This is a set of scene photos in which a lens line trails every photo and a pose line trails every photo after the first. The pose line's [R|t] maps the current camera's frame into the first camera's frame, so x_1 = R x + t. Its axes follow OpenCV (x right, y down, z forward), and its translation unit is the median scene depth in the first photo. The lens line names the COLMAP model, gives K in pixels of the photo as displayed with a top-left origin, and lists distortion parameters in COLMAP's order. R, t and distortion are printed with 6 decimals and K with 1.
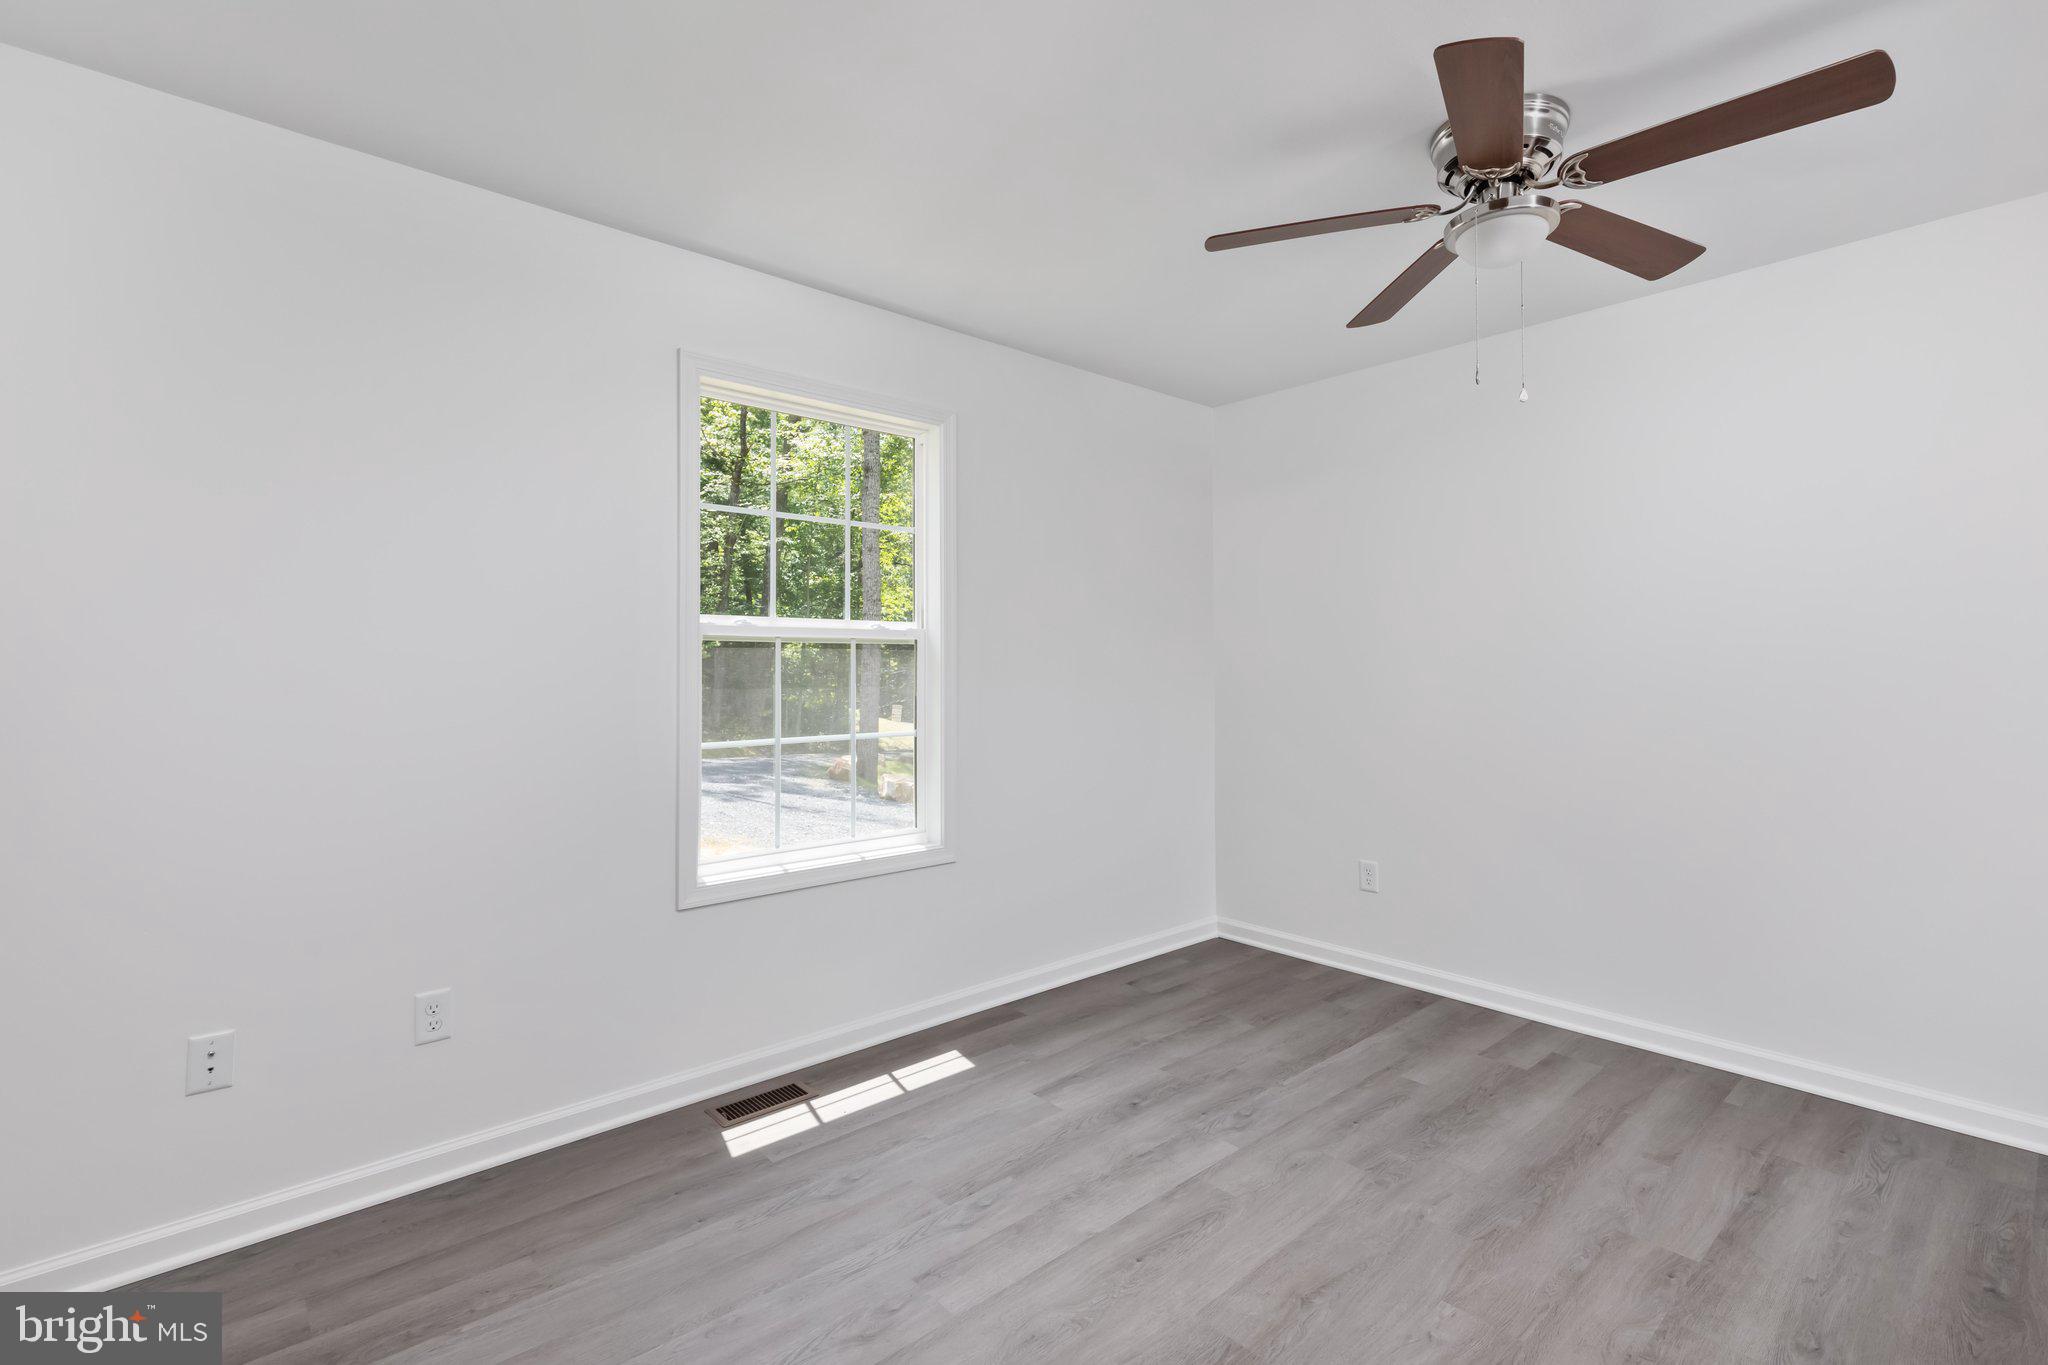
lens RADIAL K [[967.3, 0, 1024.0], [0, 967.3, 682.5], [0, 0, 1]] dist [0.017277, -0.001392]
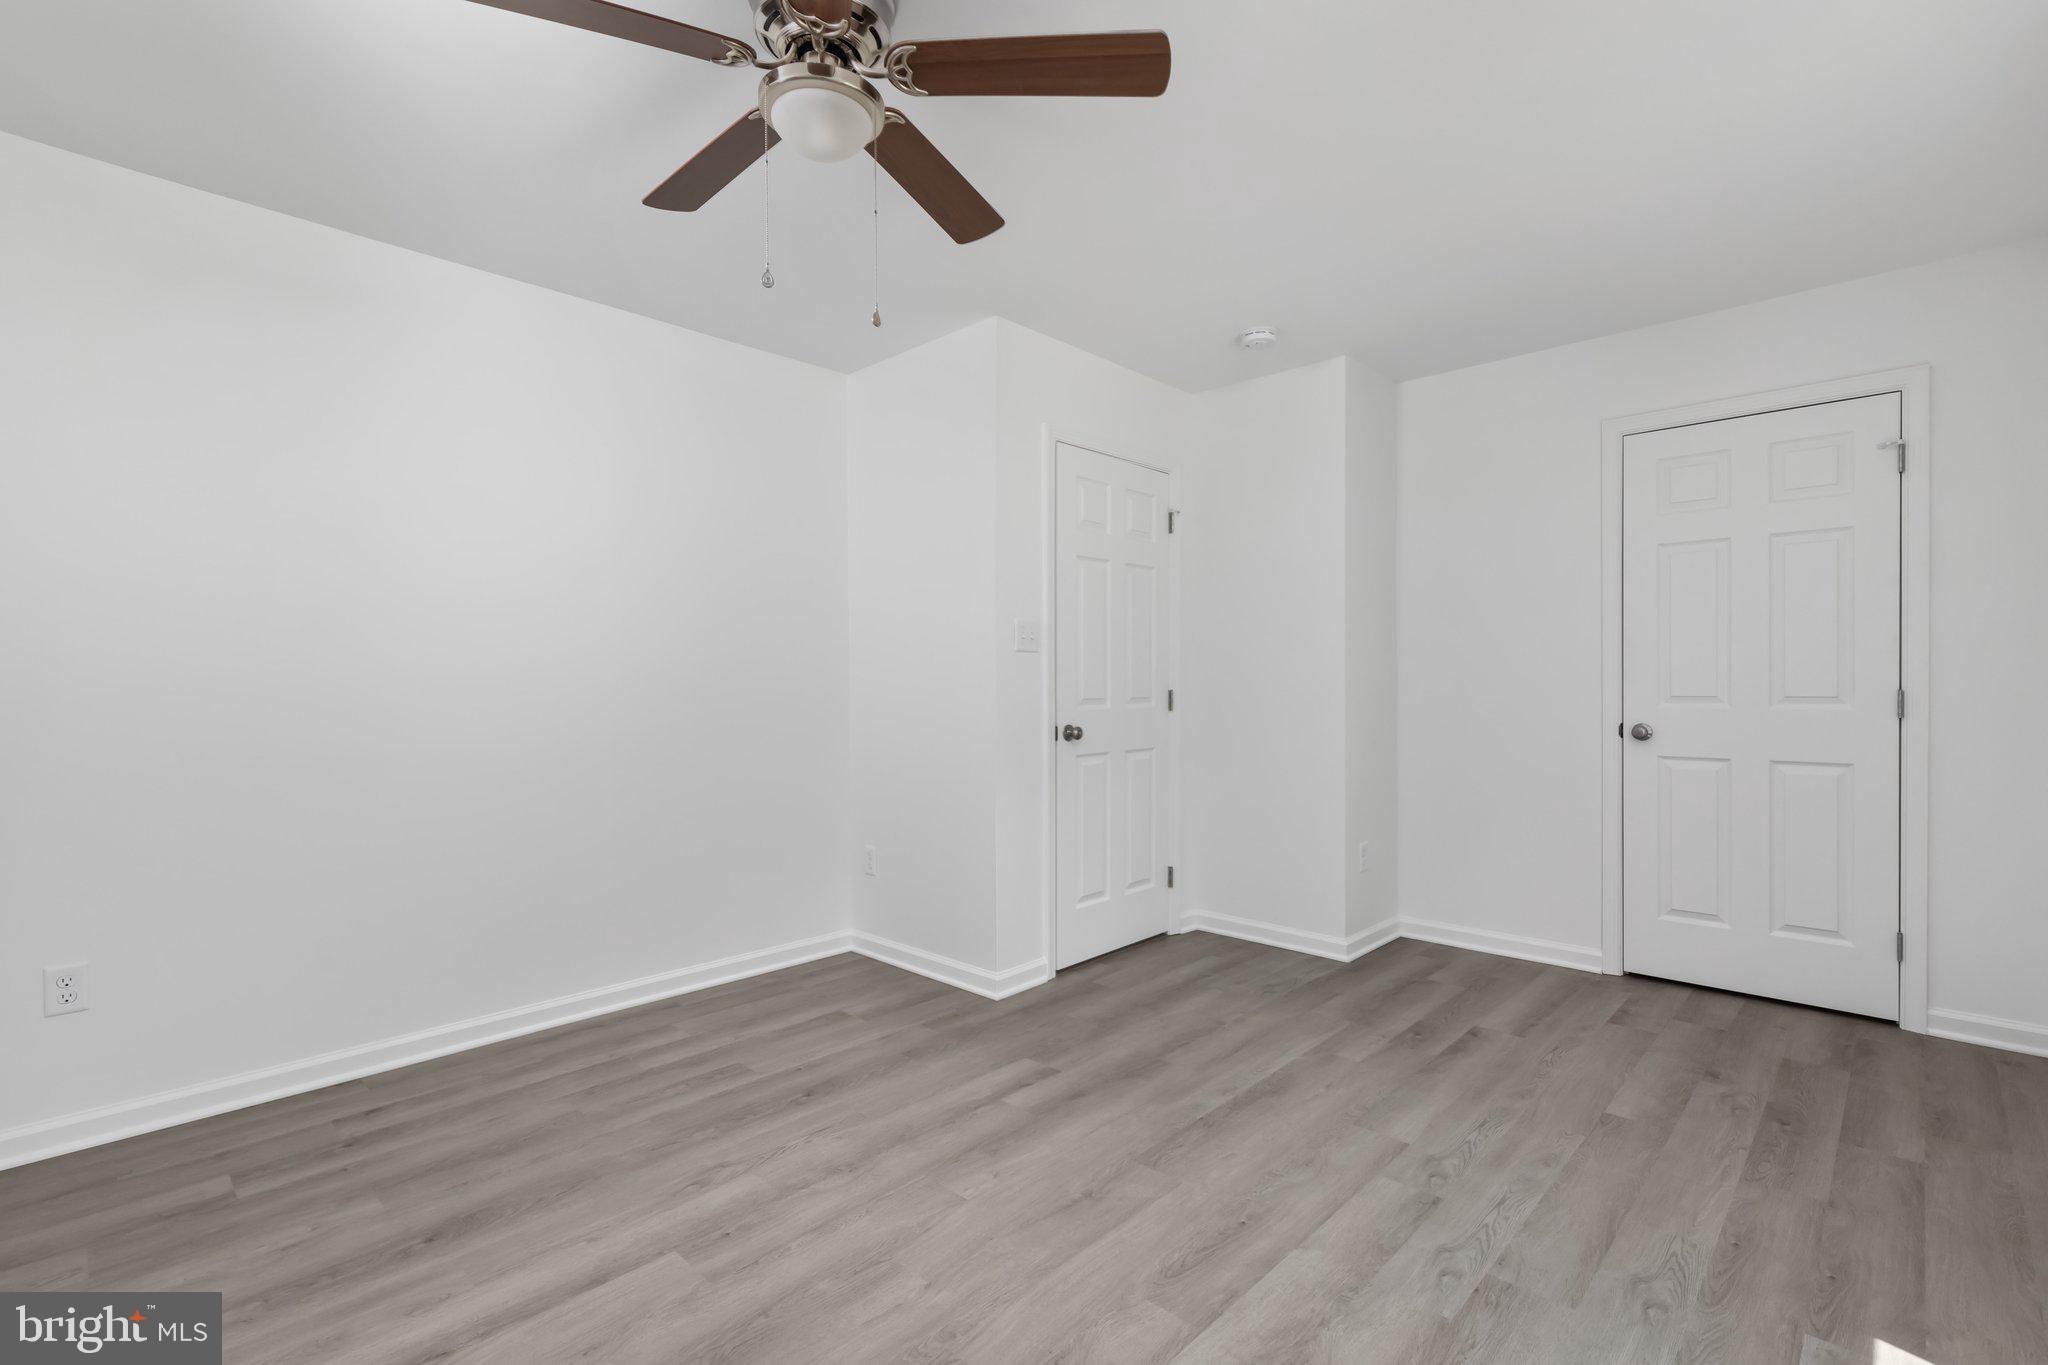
lens RADIAL K [[967.3, 0, 1024.0], [0, 967.3, 682.5], [0, 0, 1]] dist [0.017277, -0.001392]
pose [[-0.997116, 0.005057, -0.075720, 0.403249], [0.003364, 0.999742, 0.022466, 0.012023], [0.075814, 0.022146, -0.996876, 1.907455]]
